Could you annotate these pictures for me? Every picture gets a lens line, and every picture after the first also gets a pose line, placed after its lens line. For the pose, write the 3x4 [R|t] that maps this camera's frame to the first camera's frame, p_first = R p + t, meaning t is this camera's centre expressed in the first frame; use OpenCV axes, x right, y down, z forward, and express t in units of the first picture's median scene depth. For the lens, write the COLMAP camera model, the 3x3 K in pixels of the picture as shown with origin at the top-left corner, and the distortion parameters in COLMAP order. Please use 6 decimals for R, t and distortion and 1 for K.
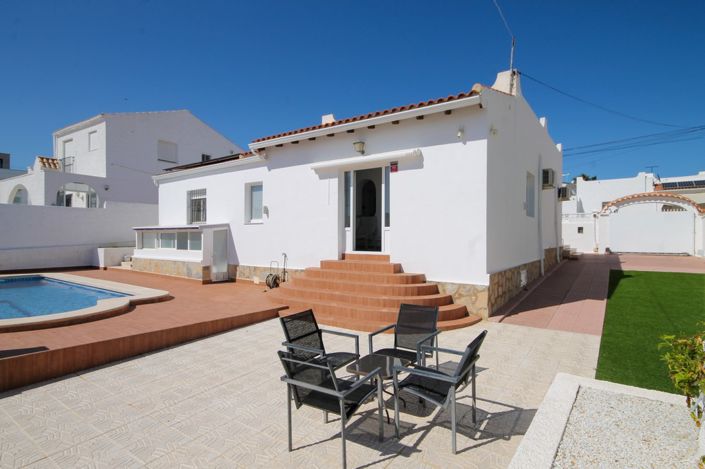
lens RADIAL K [[368.1, 0, 352.5], [0, 368.1, 234.5], [0, 0, 1]] dist [-0.000715, 0.000931]
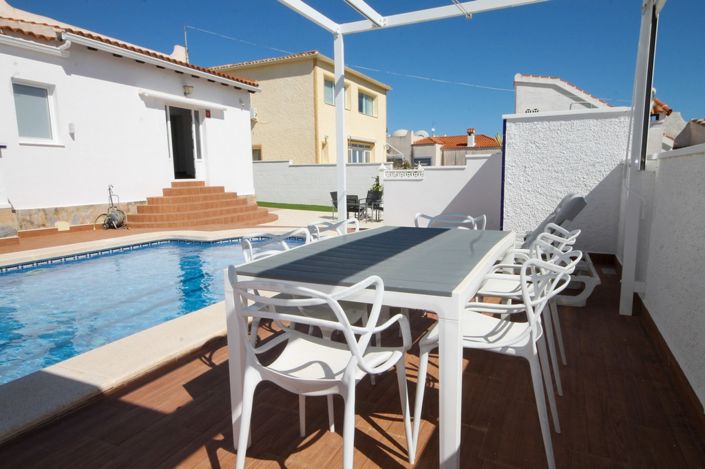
lens RADIAL K [[439.3, 0, 352.5], [0, 439.3, 234.5], [0, 0, 1]] dist [0.006696, 0.002036]
pose [[-0.195055, -0.133728, 0.971633, -1.435096], [0.006259, 0.990471, 0.137577, 0.030160], [-0.980772, 0.032916, -0.192359, 0.725338]]
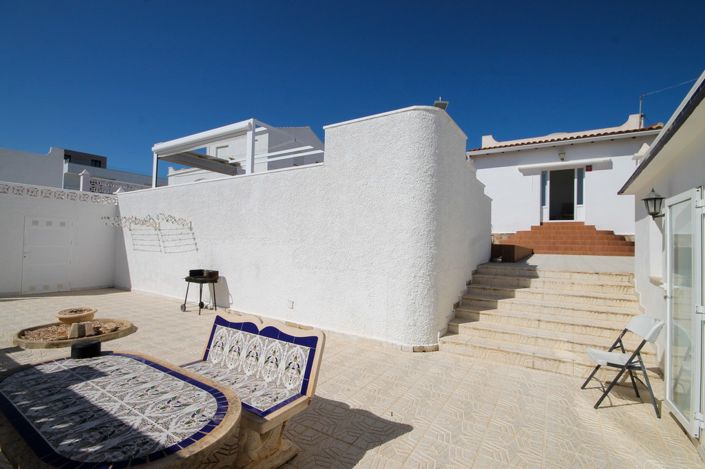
lens RADIAL K [[334.1, 0, 352.5], [0, 334.1, 234.5], [0, 0, 1]] dist [-0.000048, -0.000271]
pose [[0.997686, 0.025573, 0.062990, -0.946728], [-0.023728, 0.999272, -0.029868, 0.170550], [-0.063708, 0.028304, 0.997567, -0.400581]]
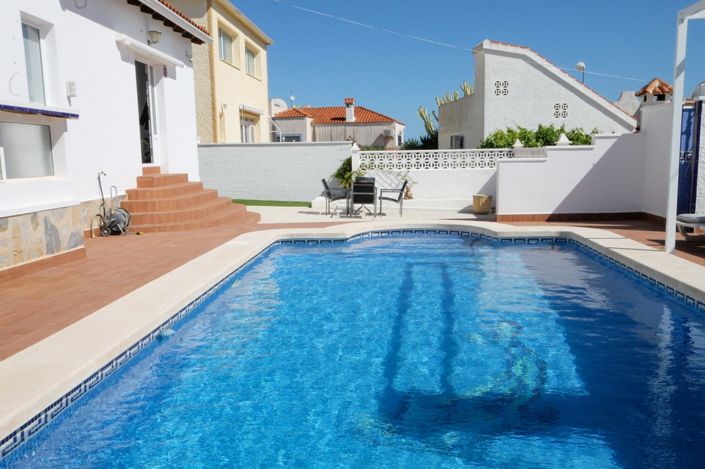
lens RADIAL K [[618.3, 0, 352.5], [0, 618.3, 234.5], [0, 0, 1]] dist [0.004081, 0.012376]
pose [[-0.544498, -0.101300, 0.832623, -1.358485], [0.009451, 0.991876, 0.126856, 0.030920], [-0.838709, 0.076942, -0.539117, 1.334138]]
